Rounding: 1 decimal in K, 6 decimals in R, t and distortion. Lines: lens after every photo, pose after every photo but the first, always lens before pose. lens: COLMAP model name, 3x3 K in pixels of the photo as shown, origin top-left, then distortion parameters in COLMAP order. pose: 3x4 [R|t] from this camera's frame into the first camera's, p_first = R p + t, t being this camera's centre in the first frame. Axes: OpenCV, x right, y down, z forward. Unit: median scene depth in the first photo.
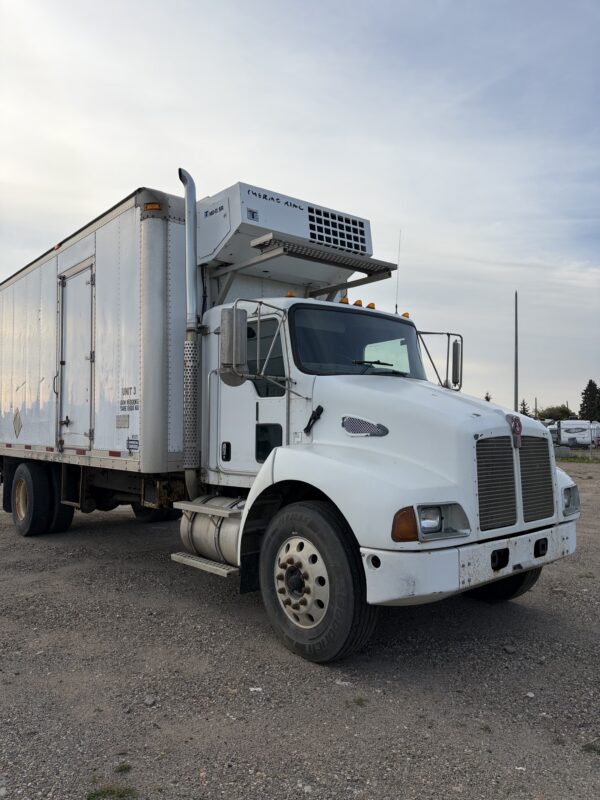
lens RADIAL K [[602.9, 0, 299.5], [0, 602.9, 410.3], [0, 0, 1]] dist [0.024336, -0.003566]
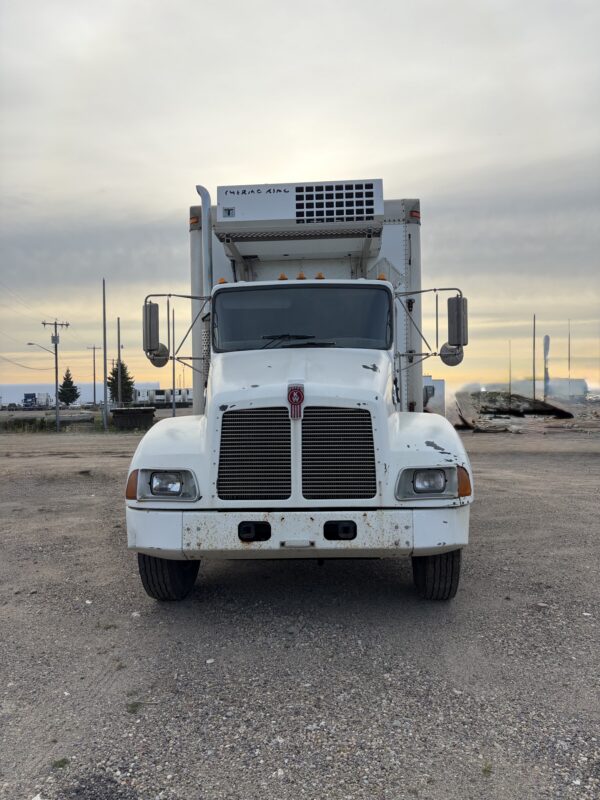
lens RADIAL K [[602.8, 0, 300.0], [0, 602.8, 400.0], [0, 0, 1]] dist [0.044042, -0.059566]
pose [[0.734197, -0.013074, -0.678811, 0.953102], [0.032771, 0.999332, 0.016198, 0.016212], [0.678145, -0.034138, 0.734135, 0.301151]]
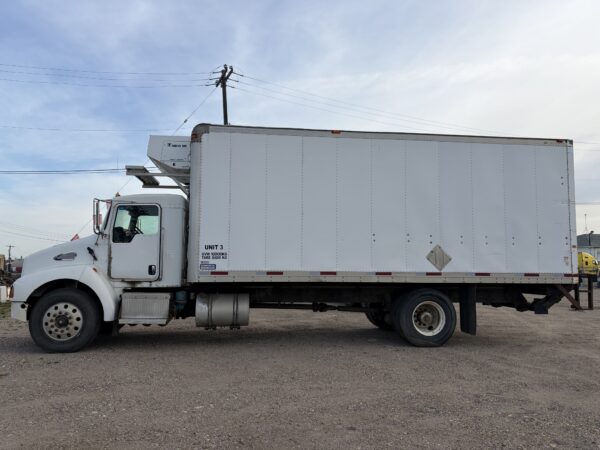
lens RADIAL K [[452.1, 0, 300.0], [0, 452.1, 225.0], [0, 0, 1]] dist [0.044042, -0.059566]
pose [[-0.553715, -0.071281, -0.829650, 1.339680], [0.021698, 0.994756, -0.099948, 0.106949], [0.832424, -0.073344, -0.549265, 2.934624]]
